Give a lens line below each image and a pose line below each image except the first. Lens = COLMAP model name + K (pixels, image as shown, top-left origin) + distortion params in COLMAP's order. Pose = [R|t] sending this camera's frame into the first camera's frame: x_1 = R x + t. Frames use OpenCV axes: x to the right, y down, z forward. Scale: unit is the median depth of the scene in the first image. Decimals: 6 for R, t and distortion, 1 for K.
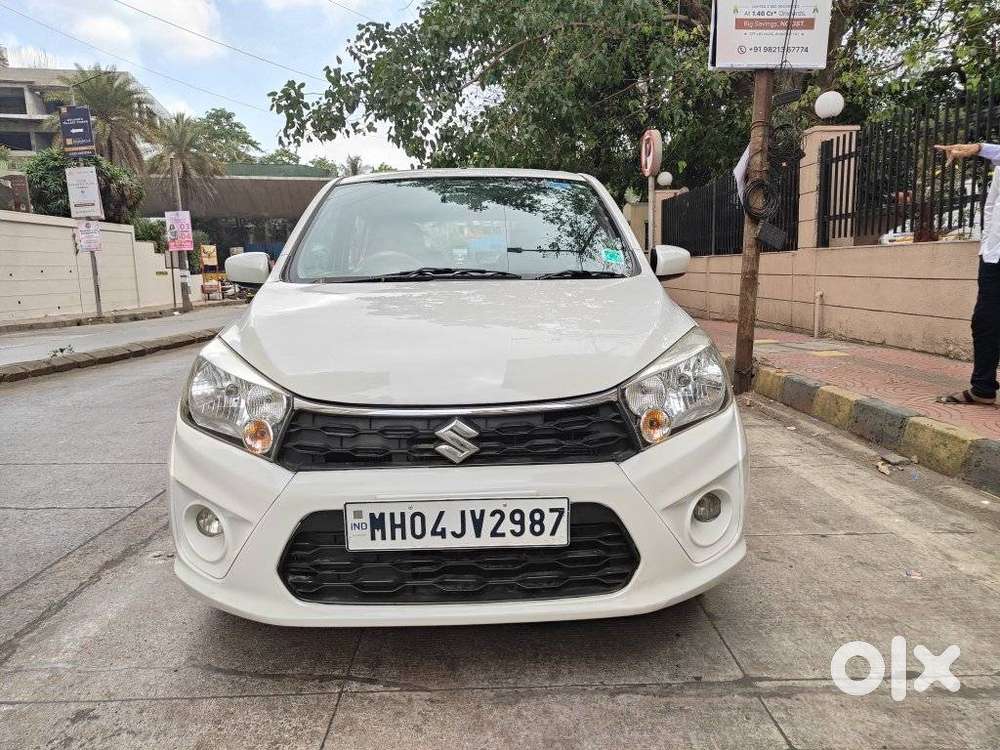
lens RADIAL K [[695.2, 0, 500.0], [0, 695.2, 375.0], [0, 0, 1]] dist [0.002376, 0.002113]
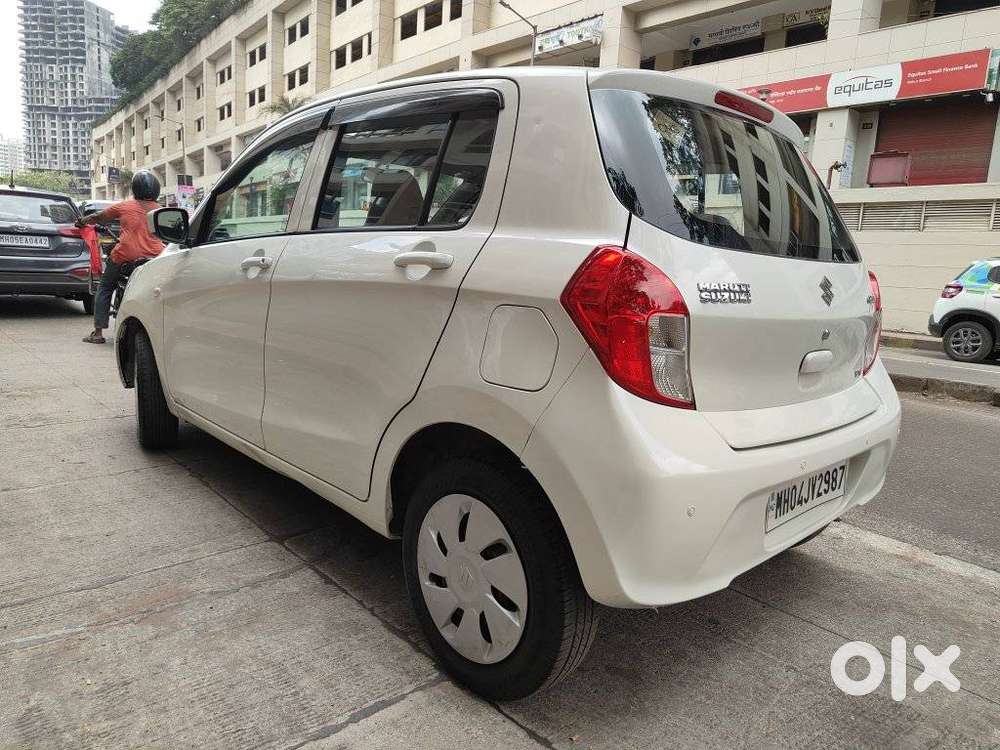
lens RADIAL K [[691.5, 0, 497.7], [0, 691.5, 376.4], [0, 0, 1]] dist [0.005349, 0.001331]
pose [[-0.746847, 0.086137, -0.659393, 0.513703], [-0.138272, 0.949789, 0.280682, -0.271224], [0.650462, 0.300802, -0.697437, 1.873979]]
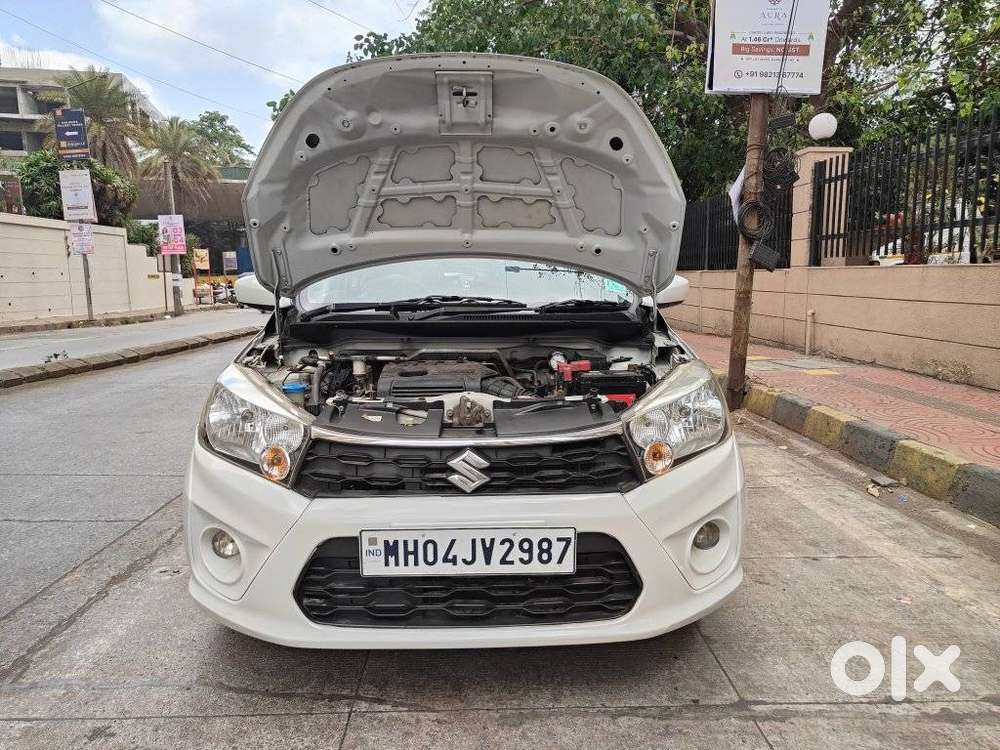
lens RADIAL K [[696.1, 0, 498.8], [0, 696.1, 377.2], [0, 0, 1]] dist [0.002357, 0.002511]
pose [[0.999829, 0.014398, 0.011595, -0.015814], [-0.014311, 0.999869, -0.007546, -0.019817], [-0.011702, 0.007378, 0.999904, -0.021760]]
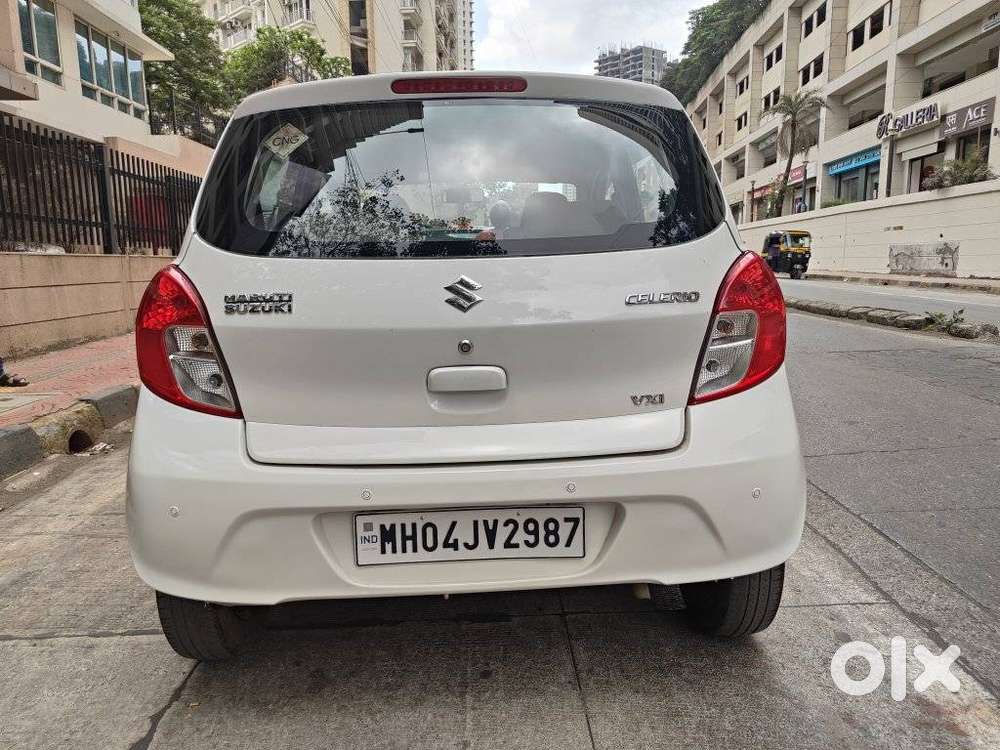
lens RADIAL K [[695.2, 0, 500.0], [0, 695.2, 375.0], [0, 0, 1]] dist [0.002376, 0.002113]
pose [[-0.999121, 0.041872, -0.002124, -0.086539], [0.039195, 0.950841, 0.307190, -0.306510], [0.014882, 0.306836, -0.951646, 2.095209]]
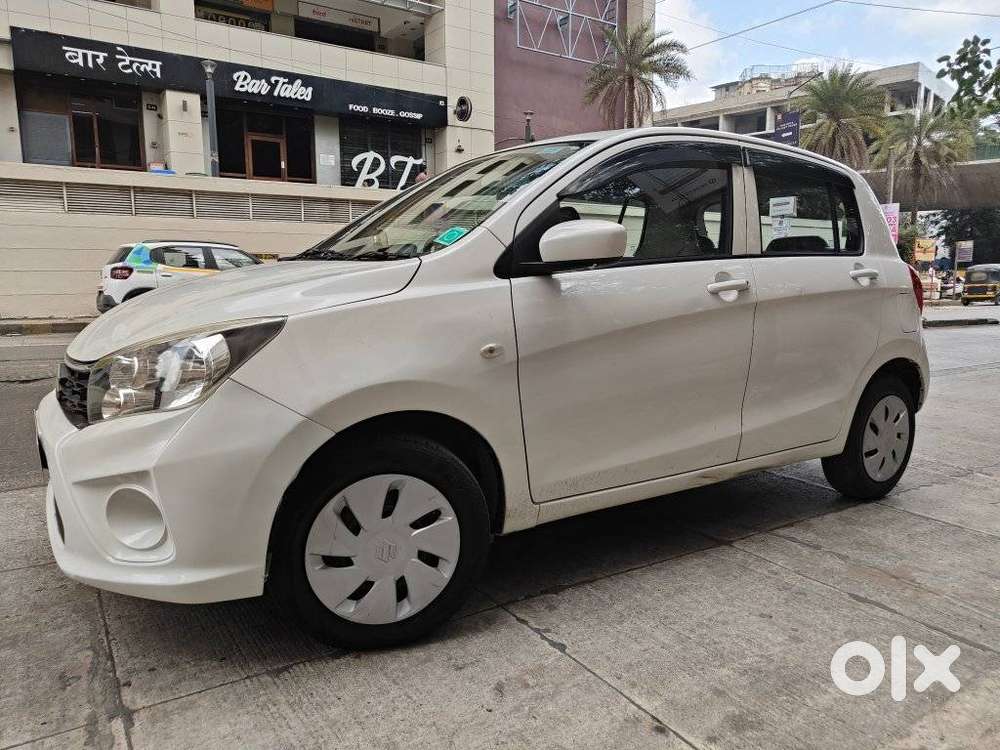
lens RADIAL K [[695.2, 0, 500.0], [0, 695.2, 375.0], [0, 0, 1]] dist [0.002376, 0.002113]
pose [[0.536461, 0.145440, -0.831298, 0.724184], [-0.141510, 0.986594, 0.081289, -0.067793], [0.831976, 0.074028, 0.549850, 0.498697]]
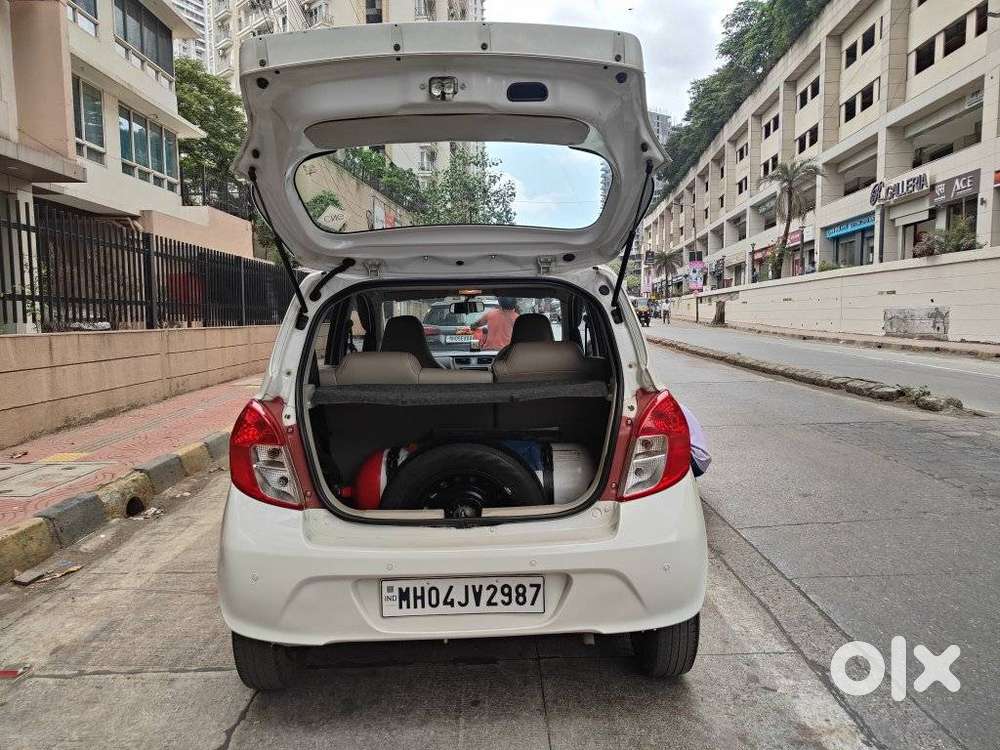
lens RADIAL K [[688.7, 0, 497.9], [0, 688.7, 373.5], [0, 0, 1]] dist [0.000515, 0.005887]
pose [[-0.999251, 0.037051, 0.011206, -0.112451], [0.038638, 0.972171, 0.231063, -0.418806], [-0.002333, 0.231323, -0.972874, 2.273953]]
